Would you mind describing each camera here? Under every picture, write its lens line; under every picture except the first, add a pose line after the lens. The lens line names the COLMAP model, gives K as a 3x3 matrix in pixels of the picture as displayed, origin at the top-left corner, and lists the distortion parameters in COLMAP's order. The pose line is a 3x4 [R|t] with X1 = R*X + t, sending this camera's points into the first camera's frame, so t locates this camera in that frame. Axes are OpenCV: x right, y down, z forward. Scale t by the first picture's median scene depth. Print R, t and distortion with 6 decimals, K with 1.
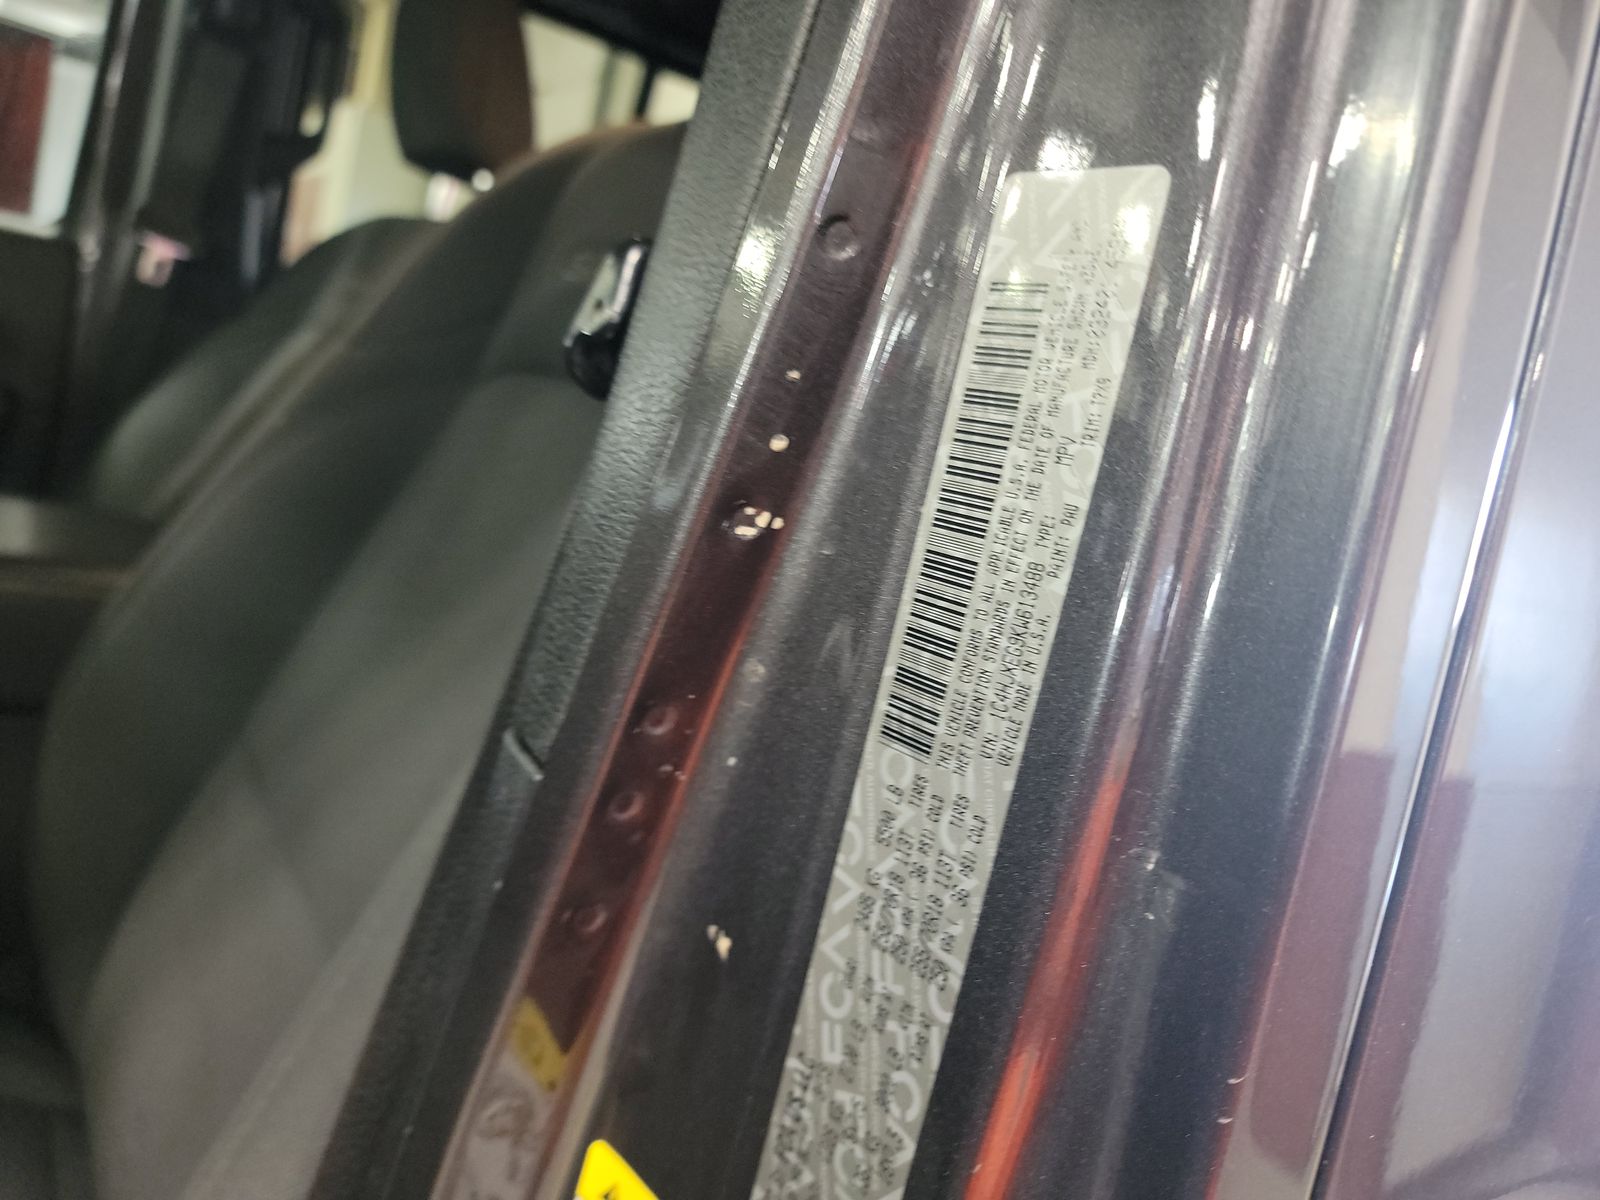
lens RADIAL K [[1108.6, 0, 800.0], [0, 1108.6, 600.0], [0, 0, 1]] dist [0.084149, -0.078282]
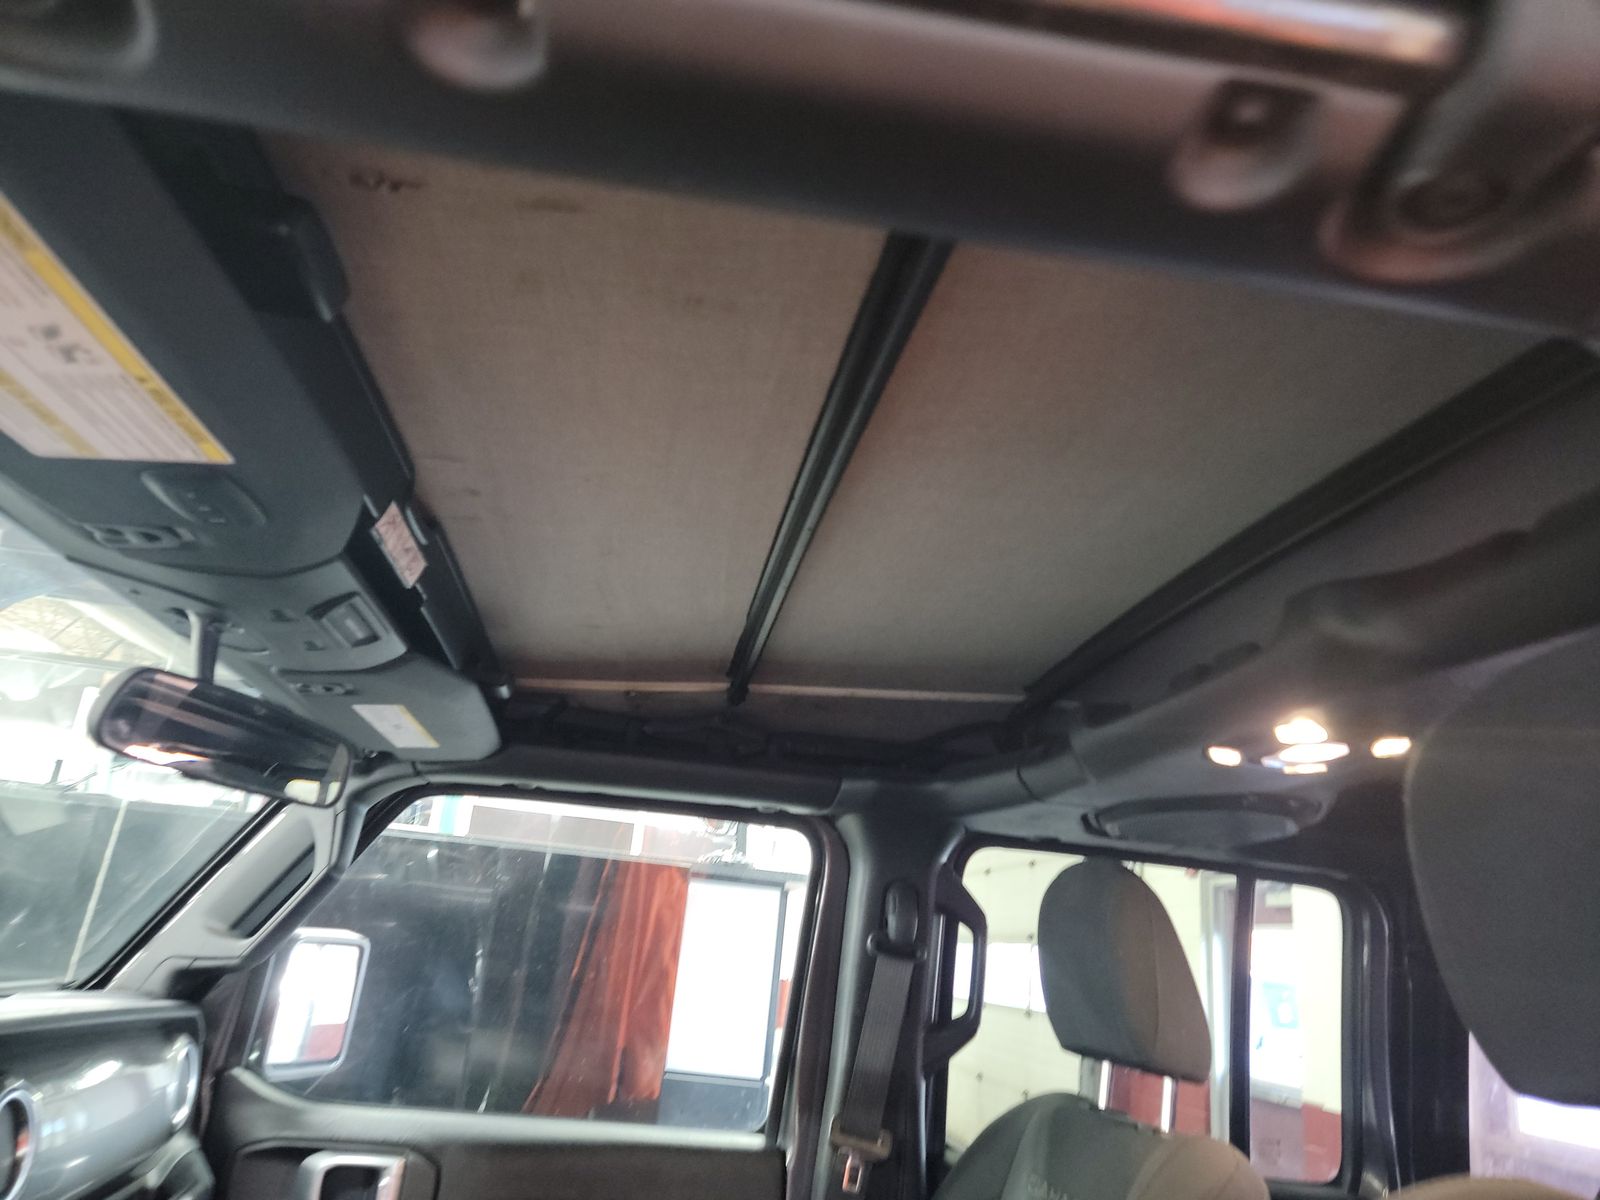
lens RADIAL K [[1108.6, 0, 800.0], [0, 1108.6, 600.0], [0, 0, 1]] dist [0.084149, -0.078282]
pose [[0.899467, -0.271926, -0.342074, -0.552543], [0.047607, 0.839118, -0.541863, -0.999716], [0.434387, 0.471103, 0.767705, -0.641016]]
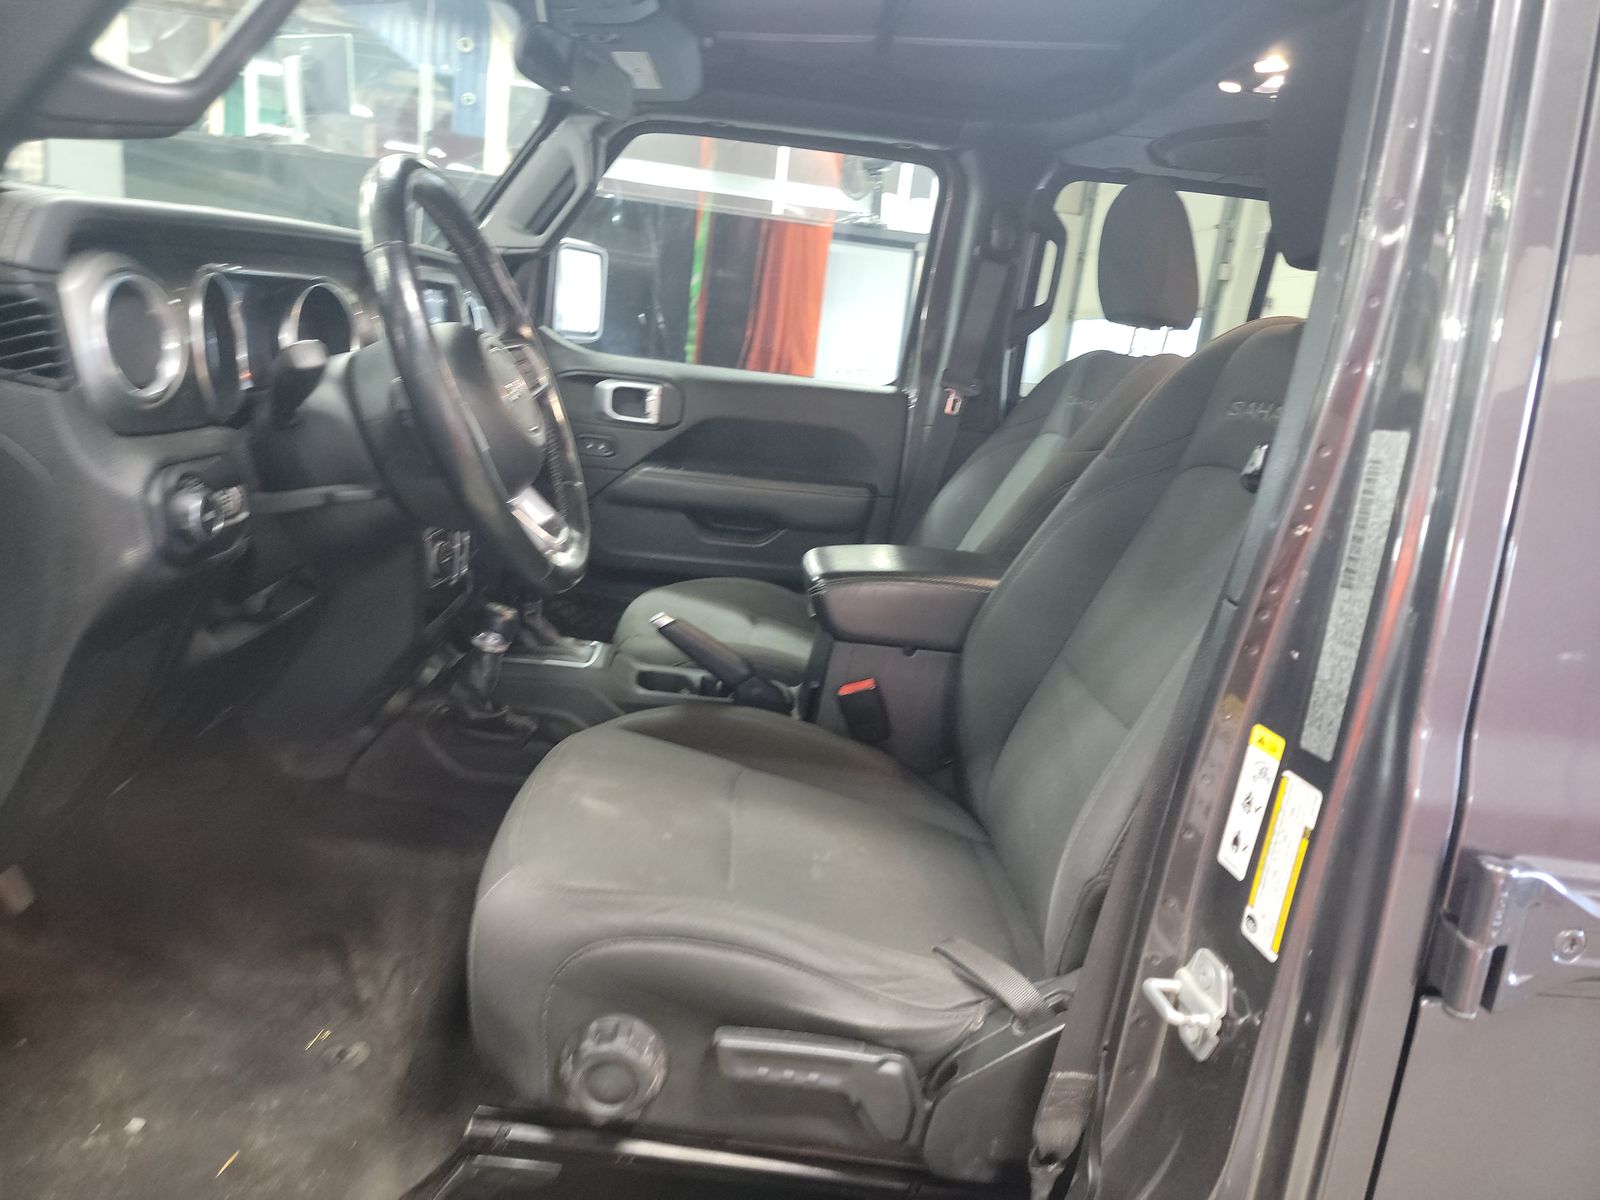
lens RADIAL K [[1108.6, 0, 800.0], [0, 1108.6, 600.0], [0, 0, 1]] dist [0.084149, -0.078282]
pose [[0.852674, -0.016144, -0.522194, 0.439659], [-0.003597, 0.999317, -0.036768, 0.277447], [0.522432, 0.033229, 0.852033, -2.741917]]
